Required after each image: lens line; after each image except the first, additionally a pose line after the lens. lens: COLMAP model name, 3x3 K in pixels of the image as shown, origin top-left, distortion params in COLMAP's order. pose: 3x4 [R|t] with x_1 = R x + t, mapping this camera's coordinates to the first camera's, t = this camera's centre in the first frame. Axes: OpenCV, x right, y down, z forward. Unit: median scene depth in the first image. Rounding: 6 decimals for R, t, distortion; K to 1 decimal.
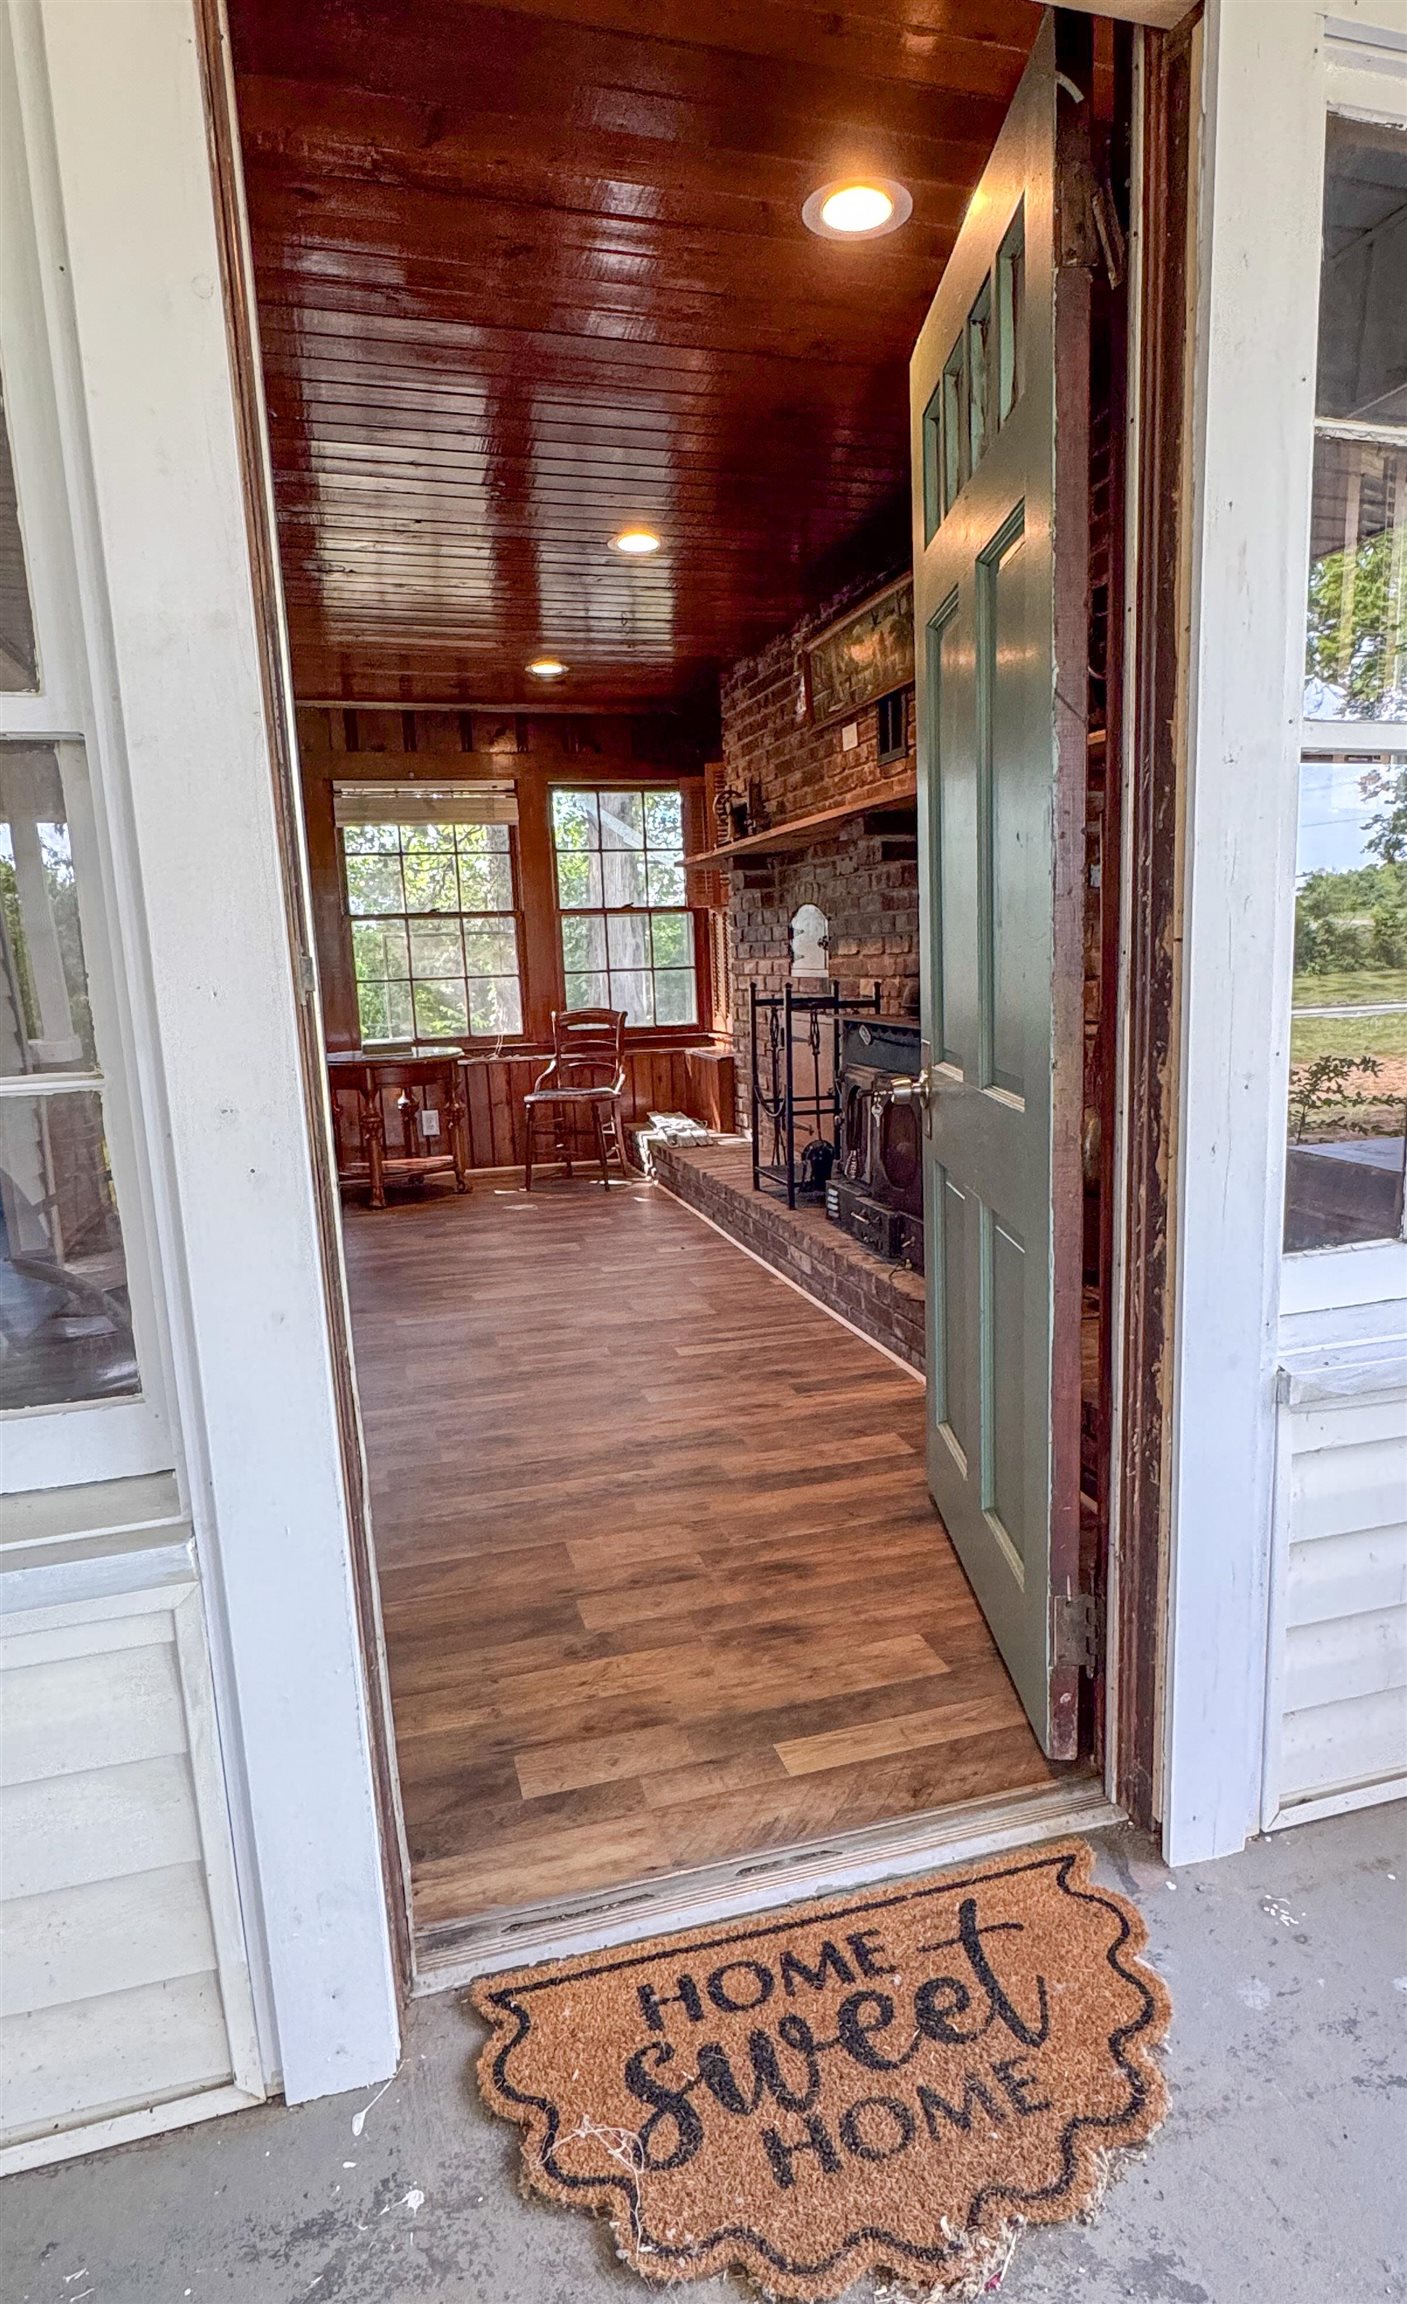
lens RADIAL K [[1288.5, 0, 748.4], [0, 1288.5, 1177.8], [0, 0, 1]] dist [0.001038, 0.000107]
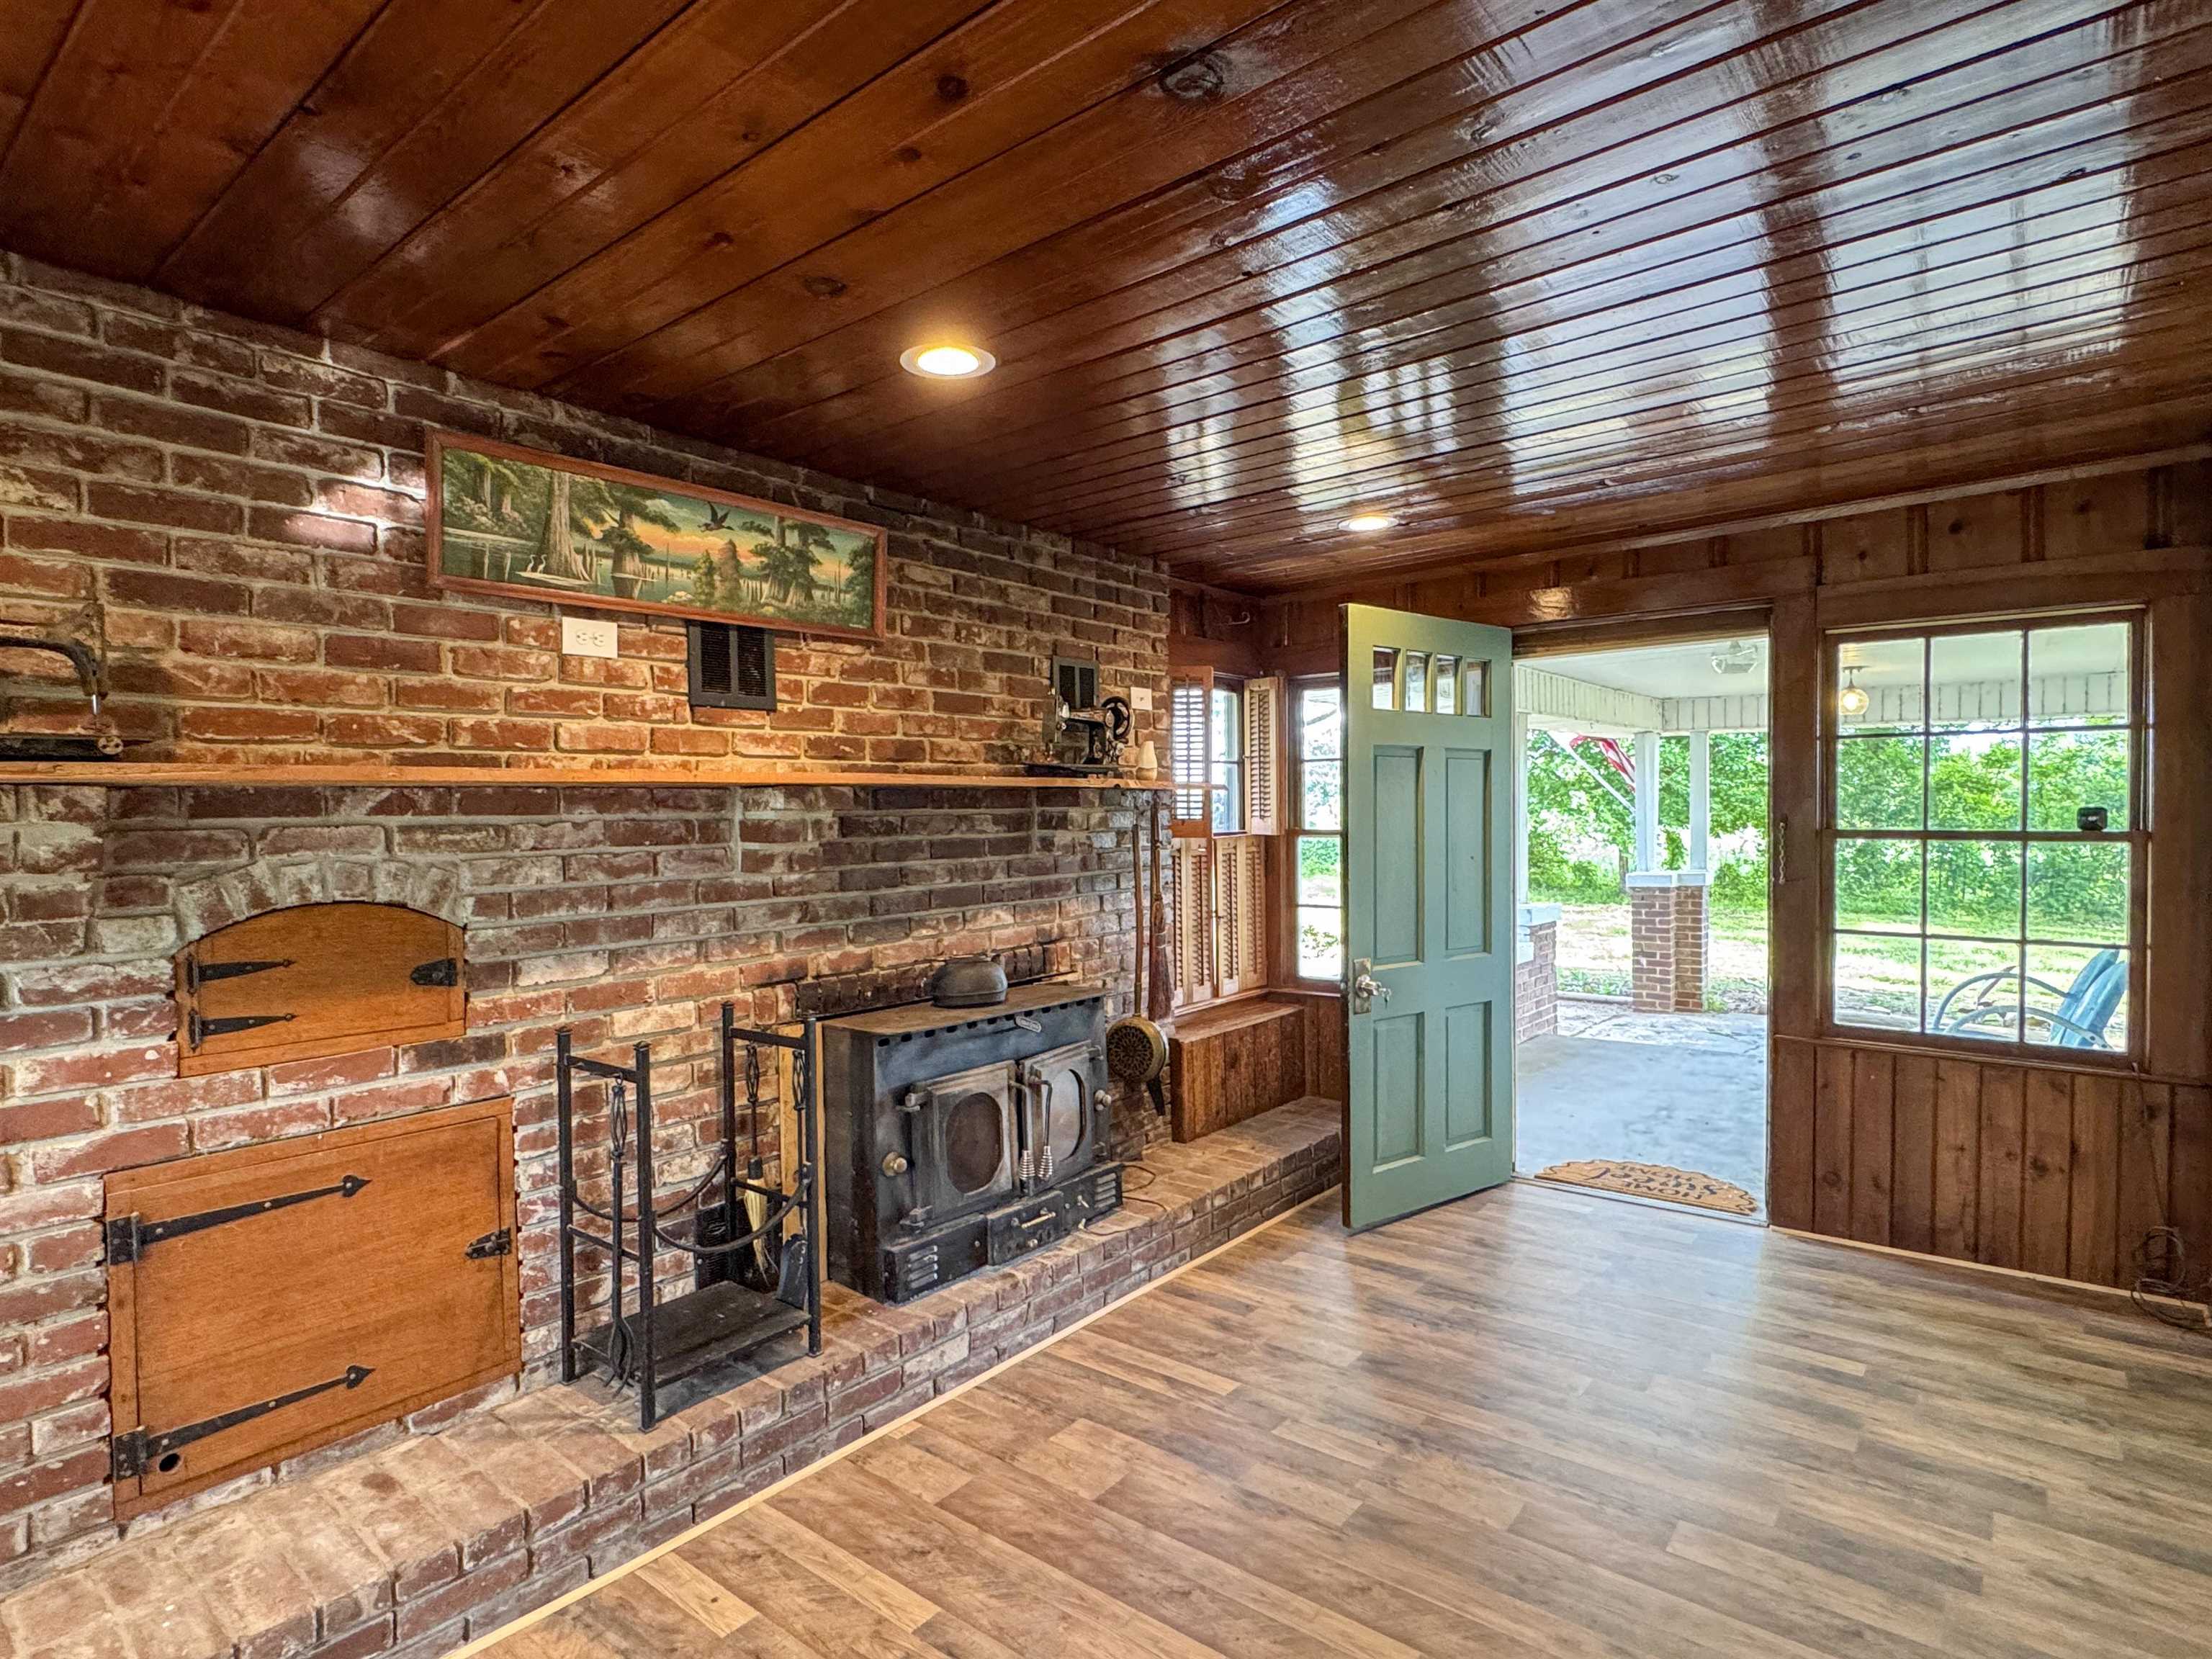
lens RADIAL K [[1152.0, 0, 1114.0], [0, 1152.0, 831.9], [0, 0, 1]] dist [-0.005212, 0.002786]
pose [[-0.556899, 0.027880, 0.830112, -0.406892], [0.177605, 0.980317, 0.086225, -0.193594], [-0.811369, 0.195450, -0.550889, 0.862118]]
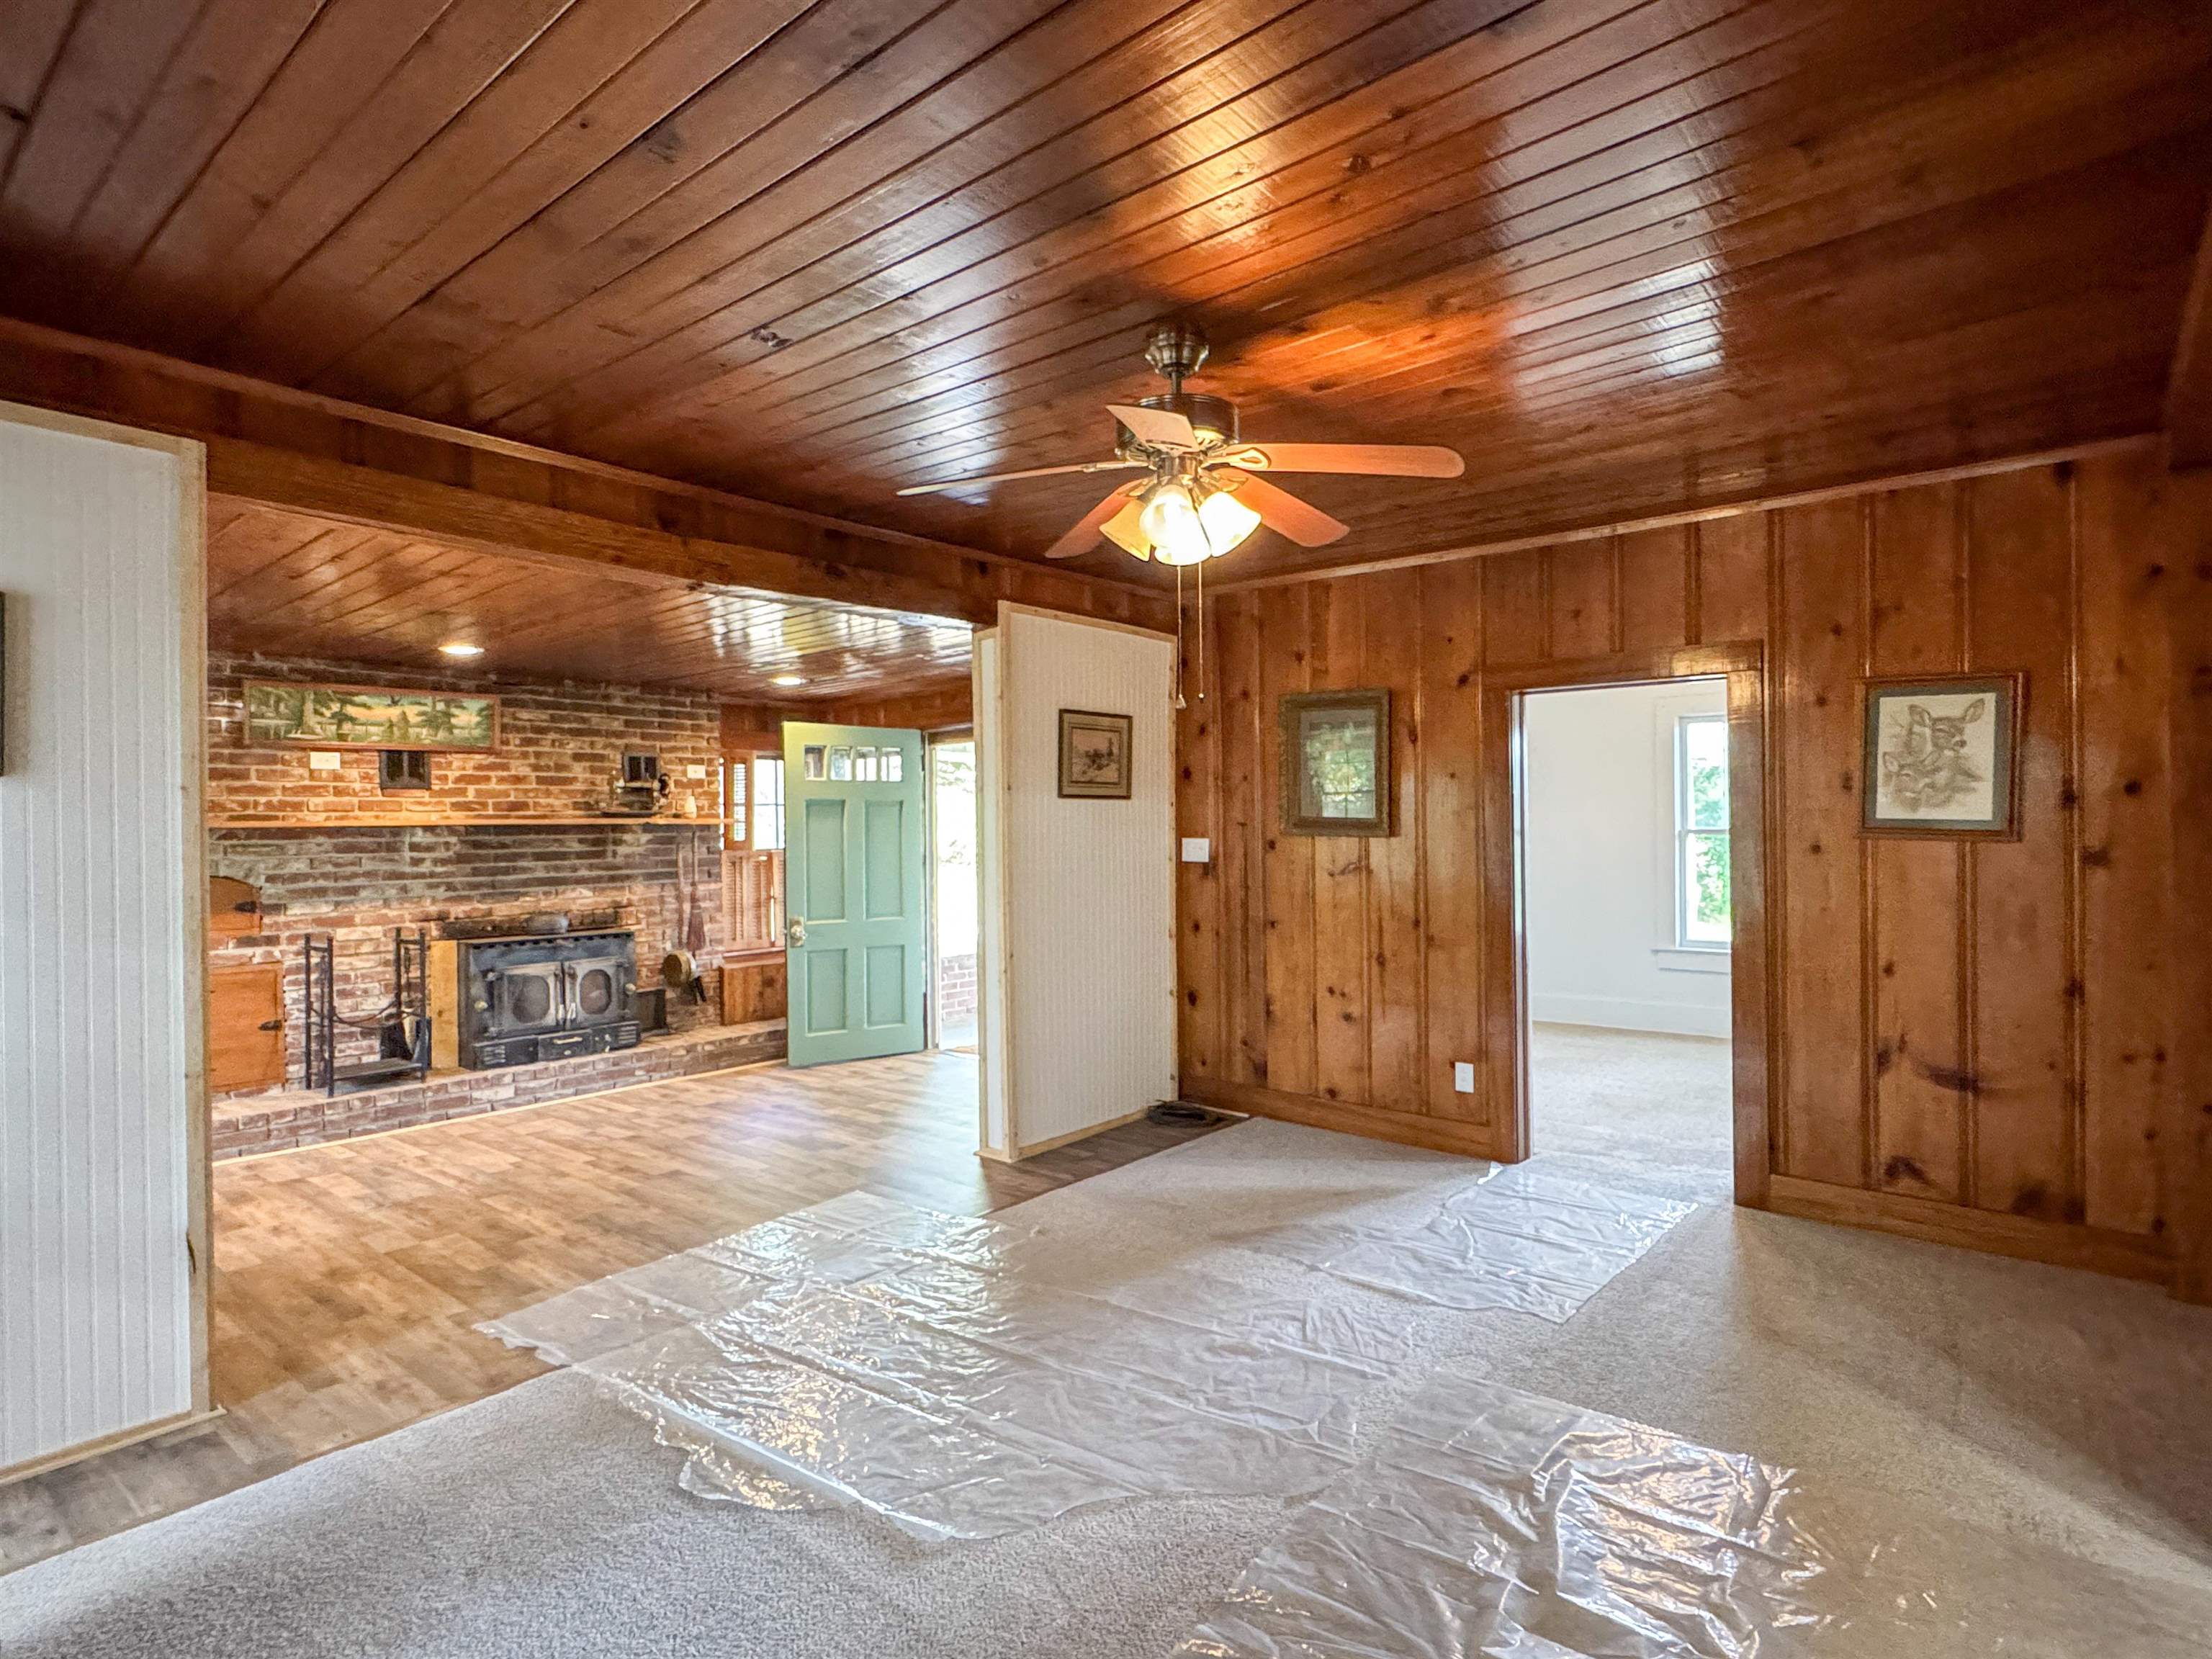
lens RADIAL K [[1152.0, 0, 1114.1], [0, 1152.0, 830.6], [0, 0, 1]] dist [-0.005212, 0.002786]
pose [[-0.546703, 0.042198, 0.836263, -1.111388], [0.180325, 0.981228, 0.068374, -0.151491], [-0.817679, 0.188180, -0.544049, 0.763837]]
